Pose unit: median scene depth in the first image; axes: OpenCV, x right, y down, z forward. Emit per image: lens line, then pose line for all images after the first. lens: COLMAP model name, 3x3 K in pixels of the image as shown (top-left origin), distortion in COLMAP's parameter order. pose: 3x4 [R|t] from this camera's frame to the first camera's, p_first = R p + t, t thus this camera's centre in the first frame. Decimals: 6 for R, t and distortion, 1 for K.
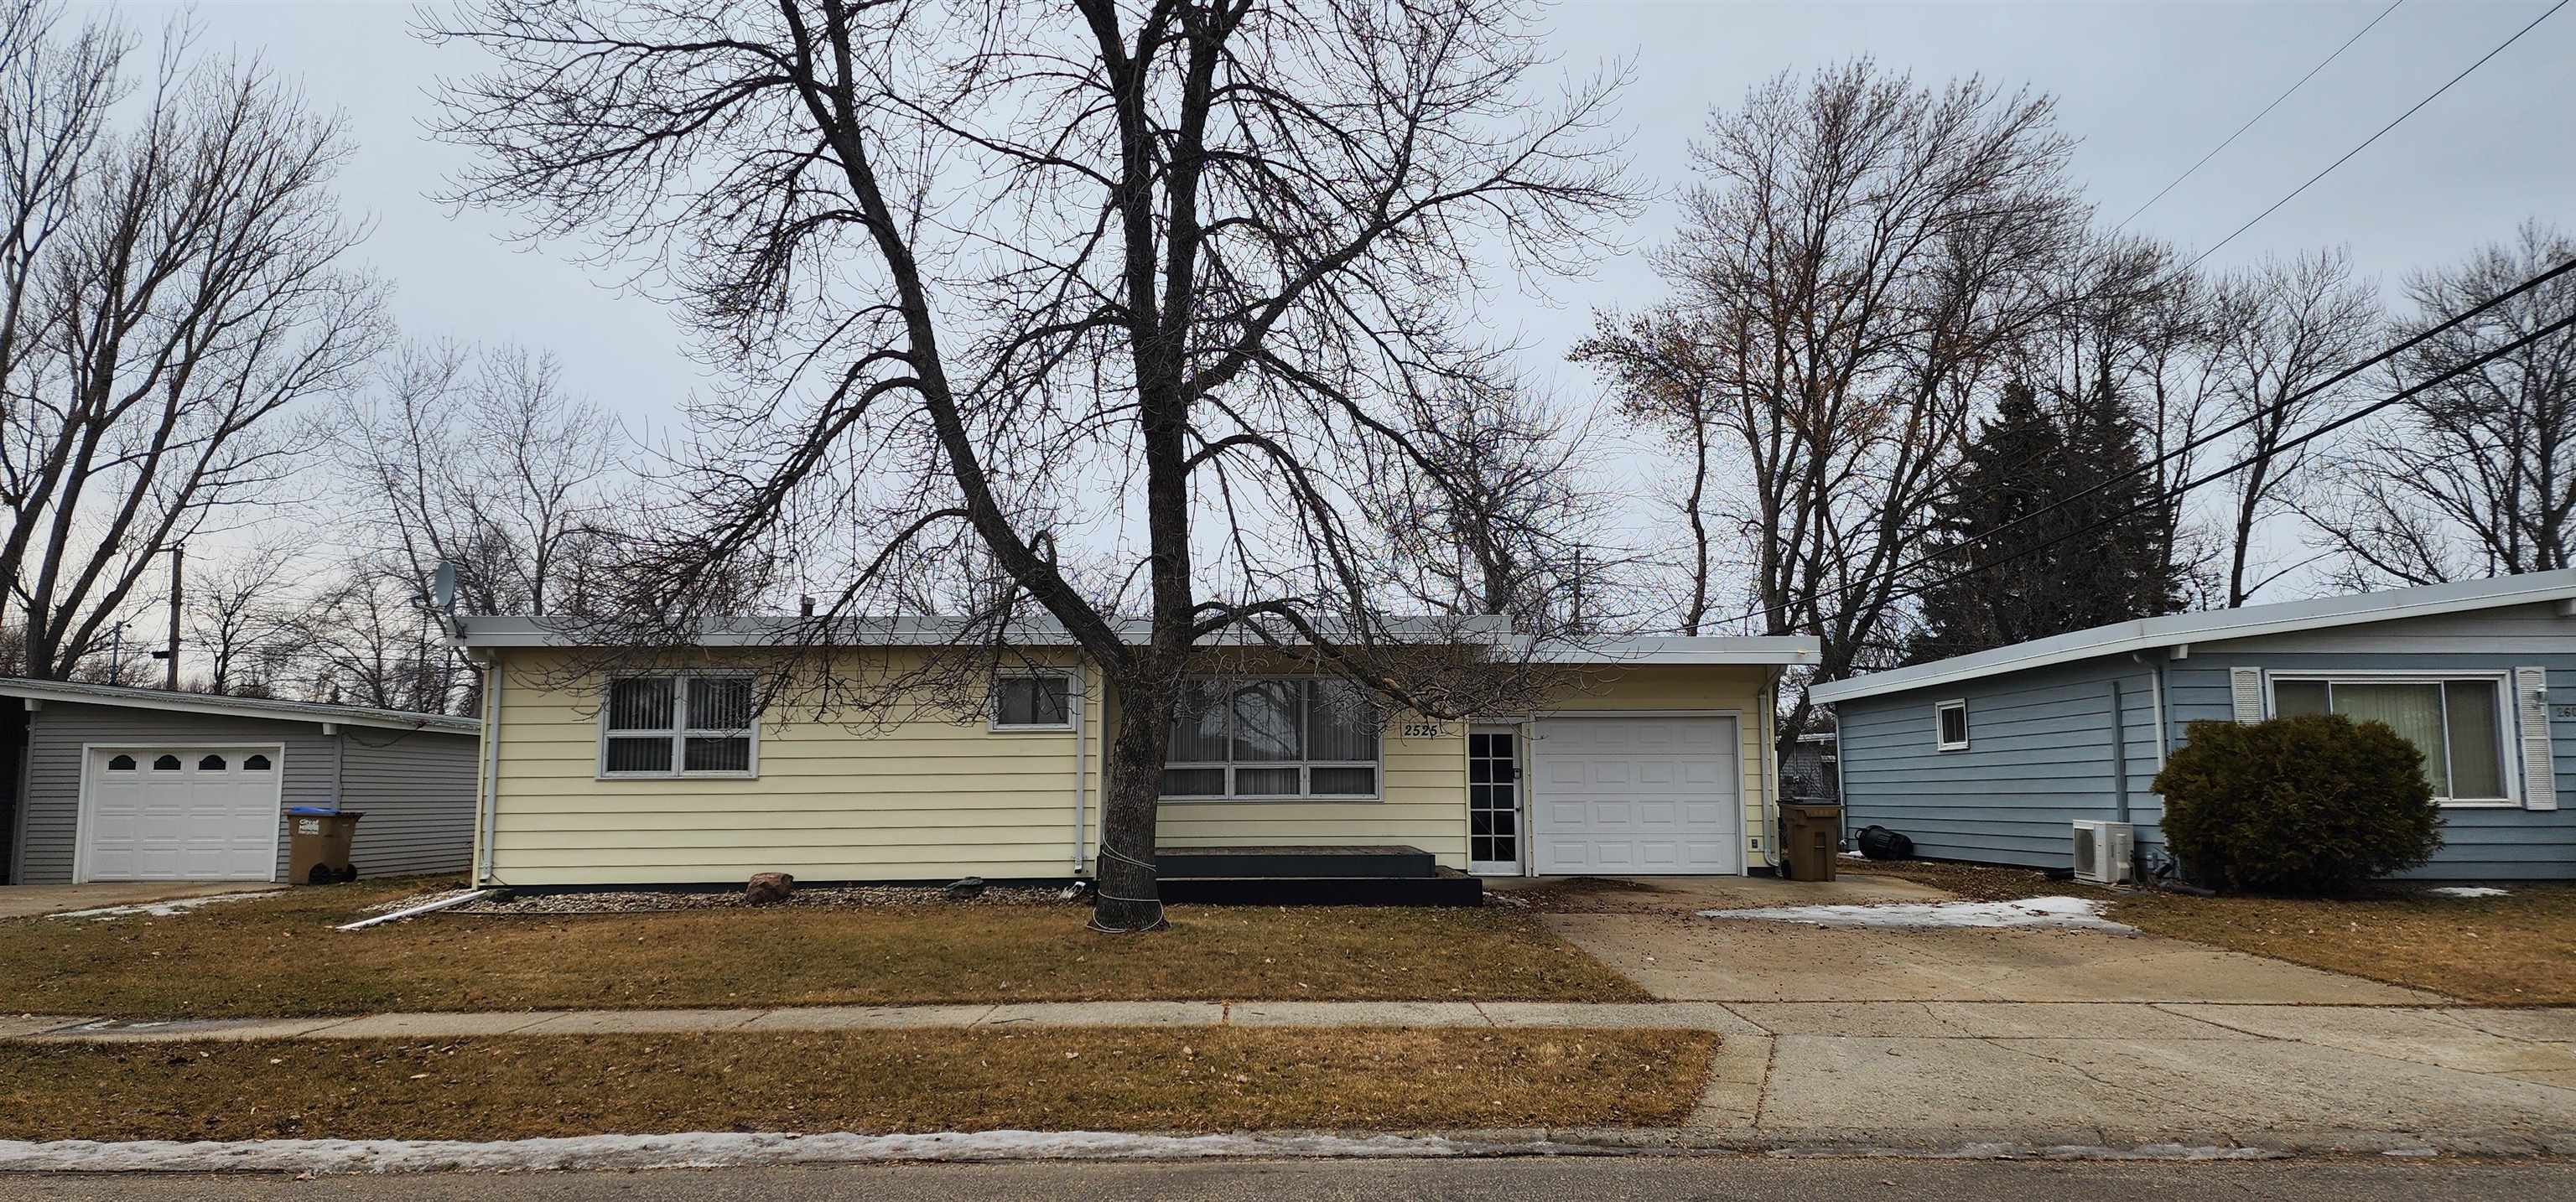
lens RADIAL K [[1679.1, 0, 1288.0], [0, 1679.1, 601.0], [0, 0, 1]] dist [0.081354, -0.070010]
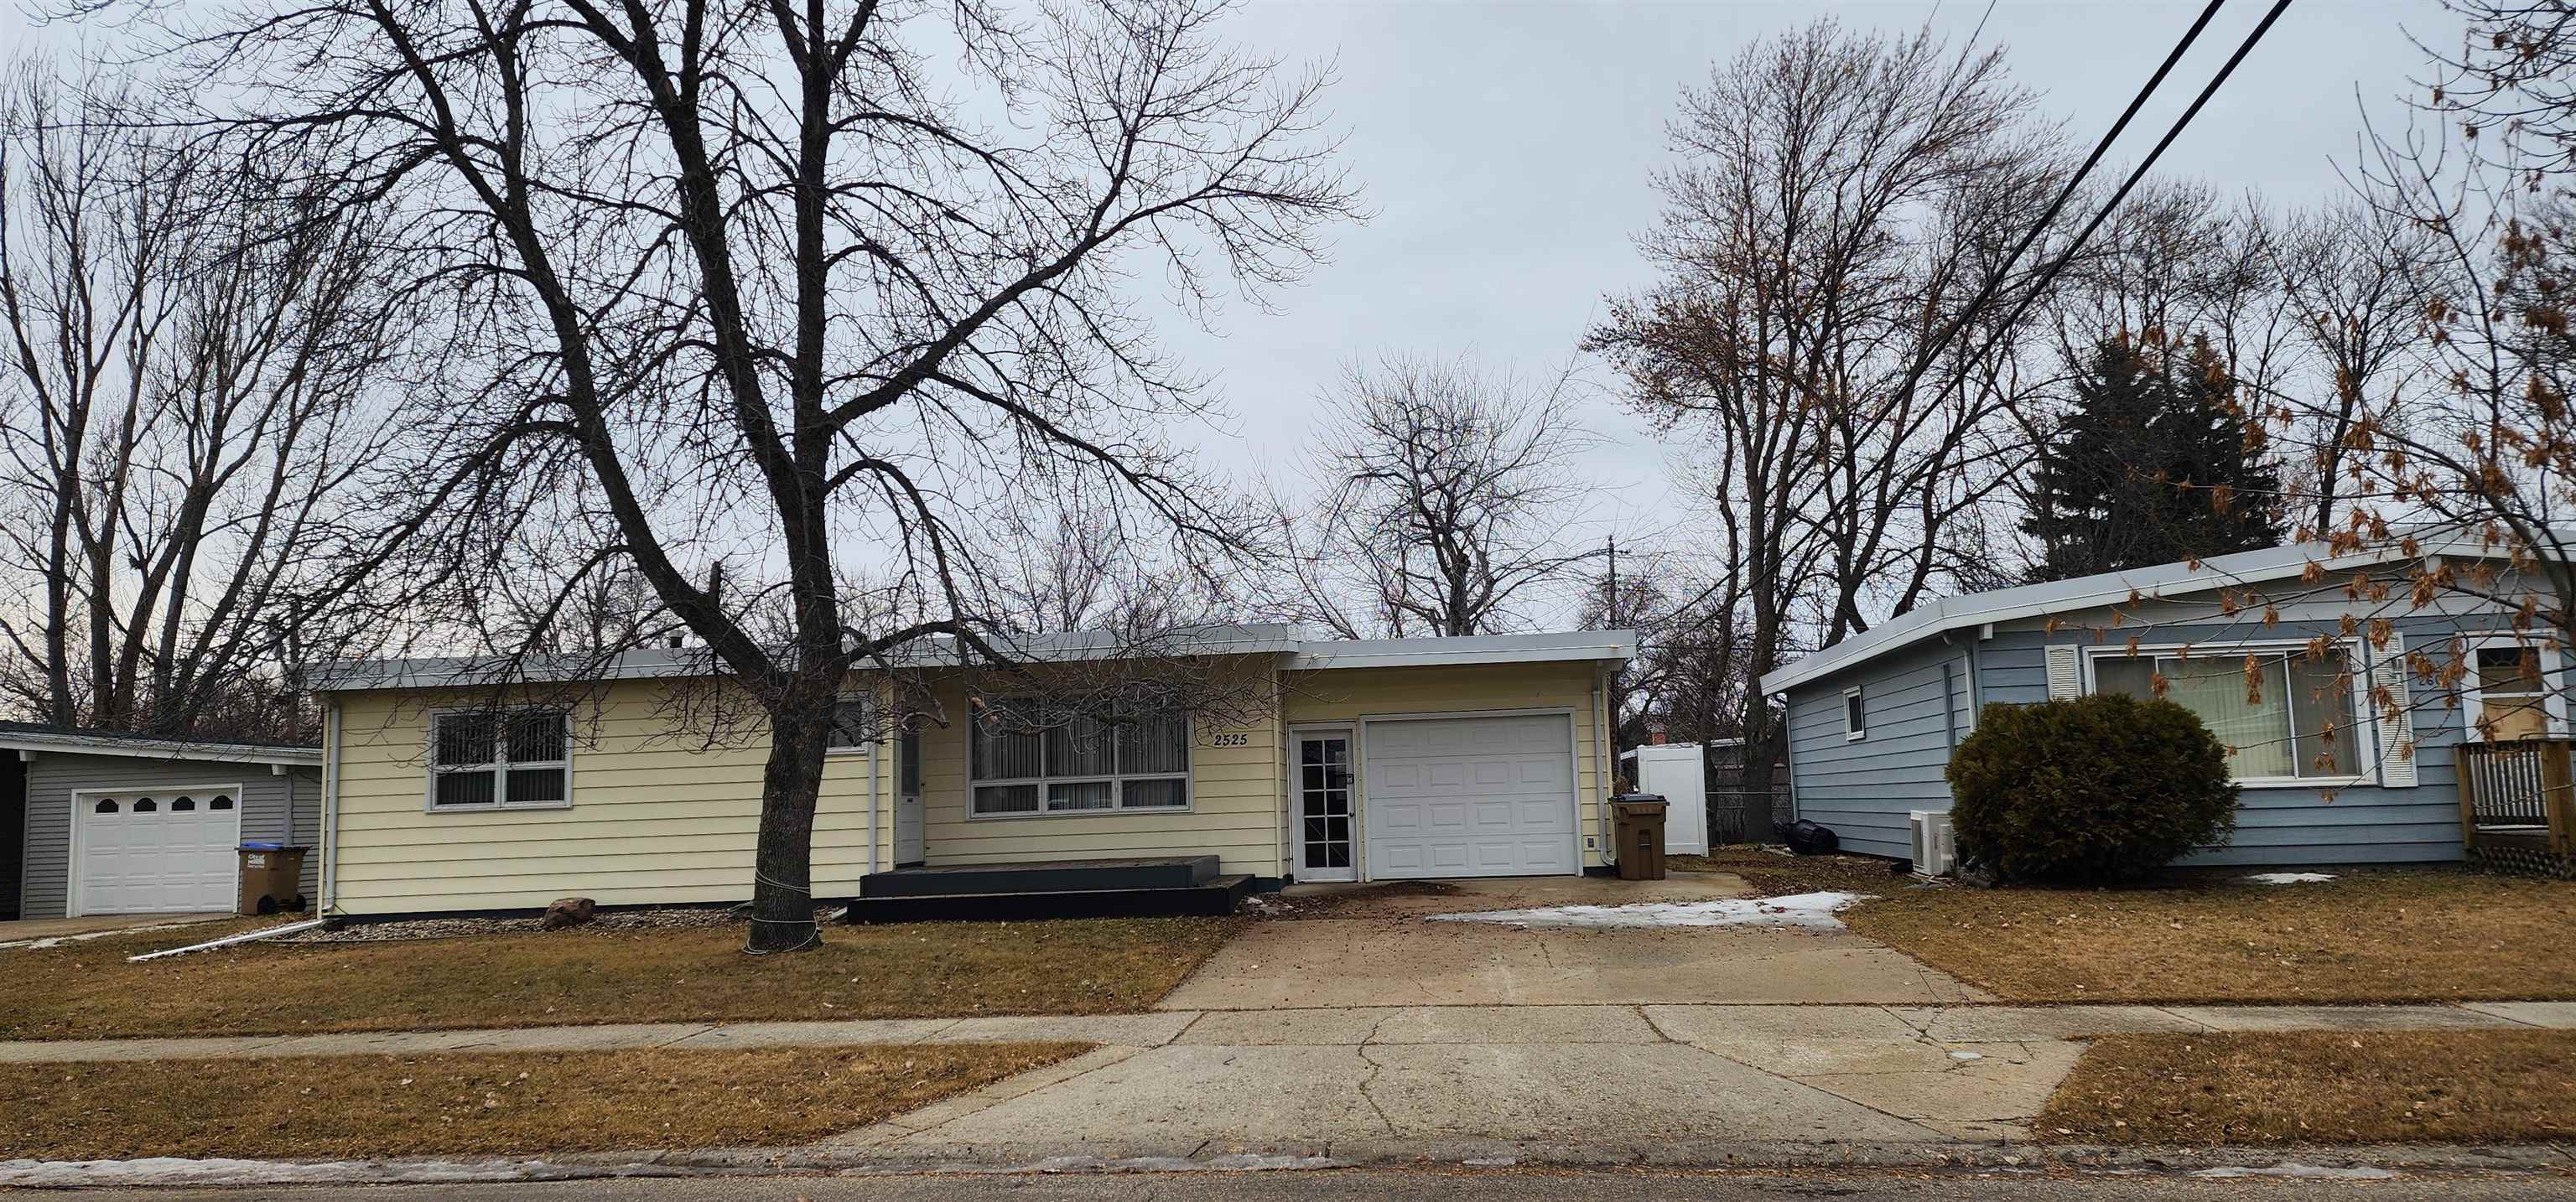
lens RADIAL K [[1679.1, 0, 1288.0], [0, 1679.1, 601.0], [0, 0, 1]] dist [0.081354, -0.070010]
pose [[0.991825, -0.042074, -0.120471, 0.238299], [0.041789, 0.999114, -0.004895, 0.000880], [0.120570, -0.000179, 0.992705, 0.010174]]
